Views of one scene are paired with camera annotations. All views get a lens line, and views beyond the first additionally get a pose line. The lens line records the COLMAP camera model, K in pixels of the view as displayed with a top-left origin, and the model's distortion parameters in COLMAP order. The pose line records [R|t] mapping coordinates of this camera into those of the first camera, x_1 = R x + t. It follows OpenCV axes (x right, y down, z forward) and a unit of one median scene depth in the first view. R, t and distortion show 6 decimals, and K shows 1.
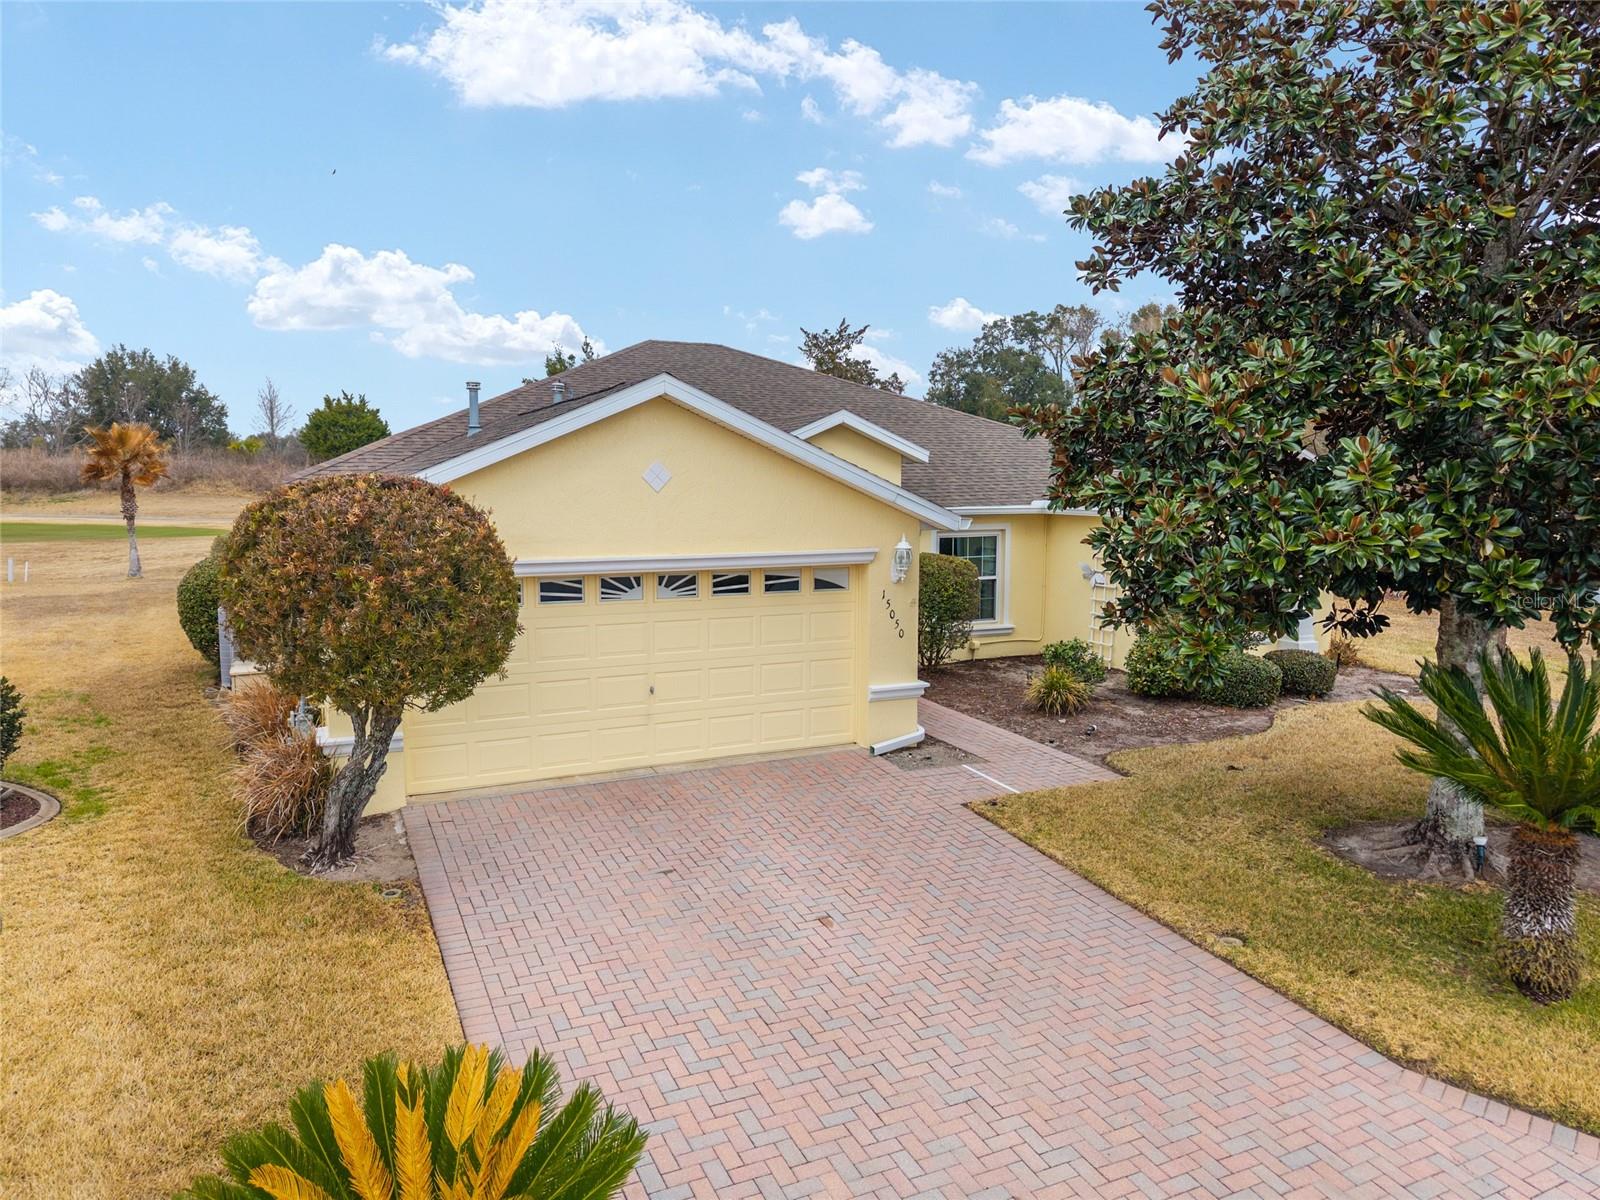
lens RADIAL K [[1082.8, 0, 800.0], [0, 1082.8, 600.0], [0, 0, 1]] dist [-0.008058, -0.003265]
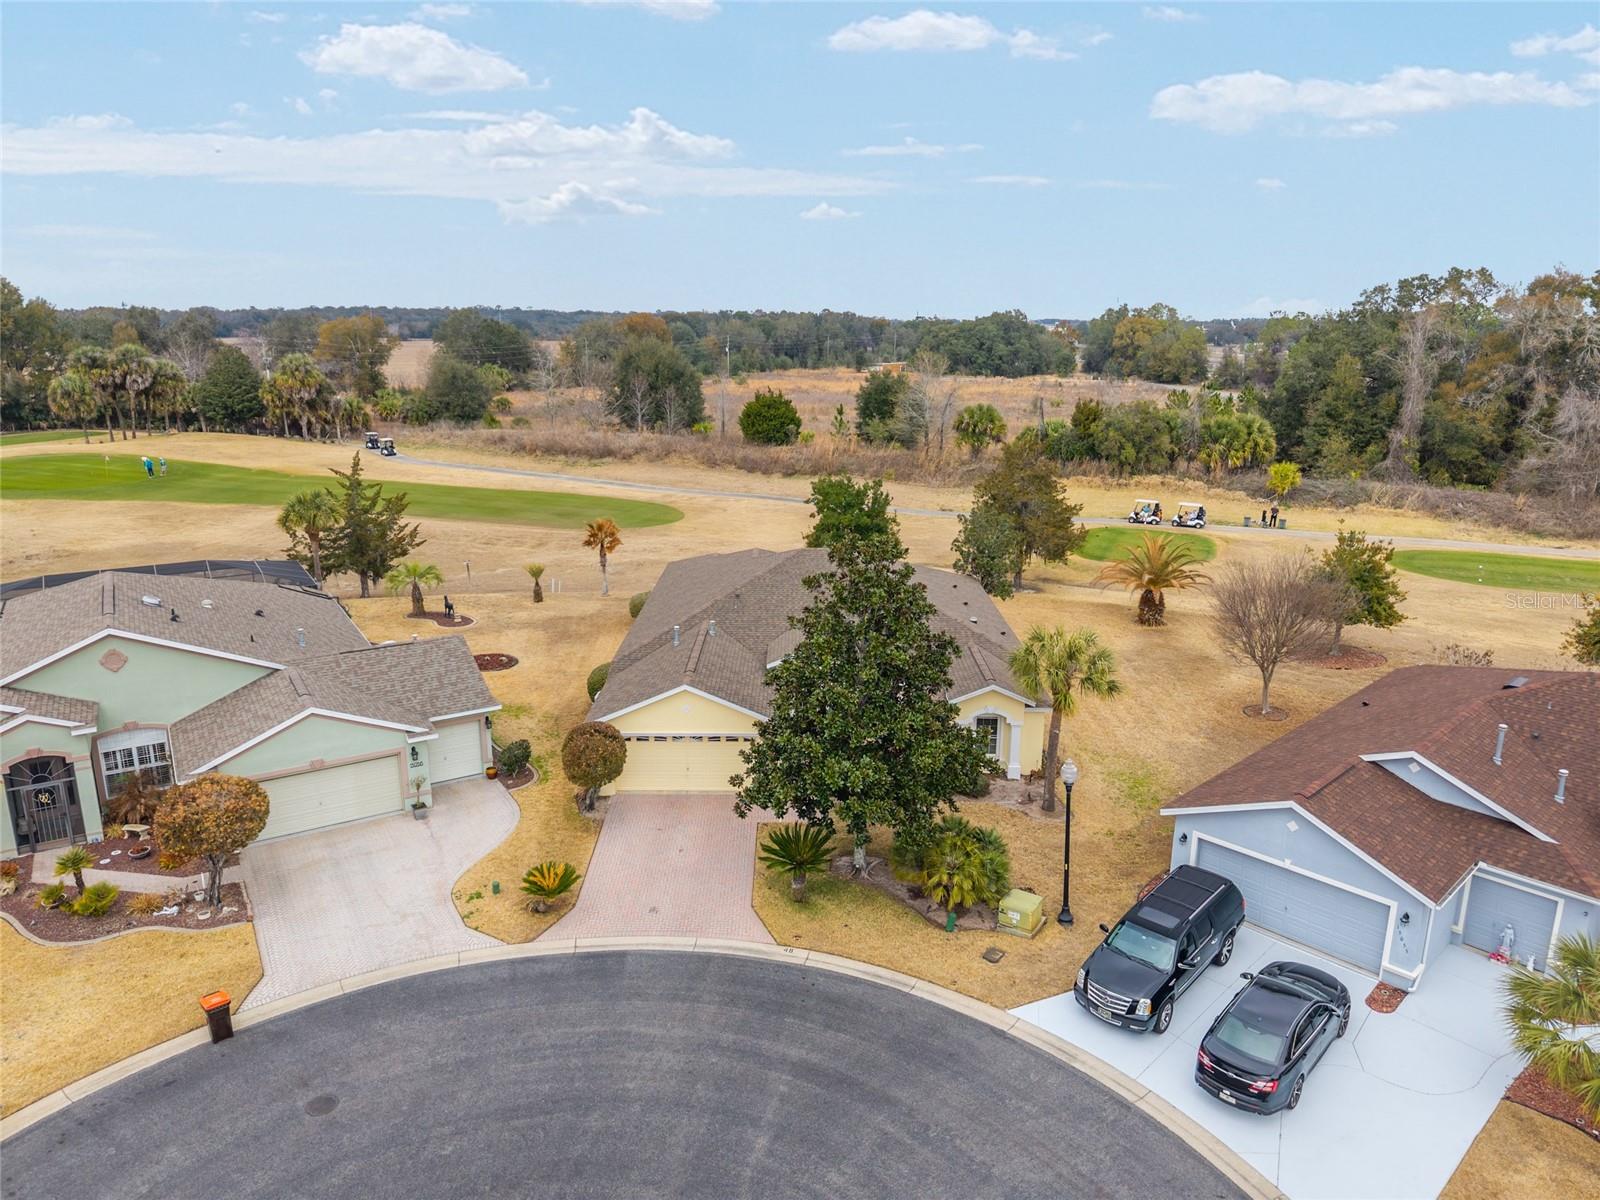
lens RADIAL K [[1077.3, 0, 800.0], [0, 1077.3, 600.0], [0, 0, 1]] dist [0.003748, -0.001426]
pose [[0.904426, 0.111052, -0.411923, 1.482132], [-0.053621, 0.987460, 0.148482, -0.941371], [0.423247, -0.112204, 0.899040, -1.758582]]
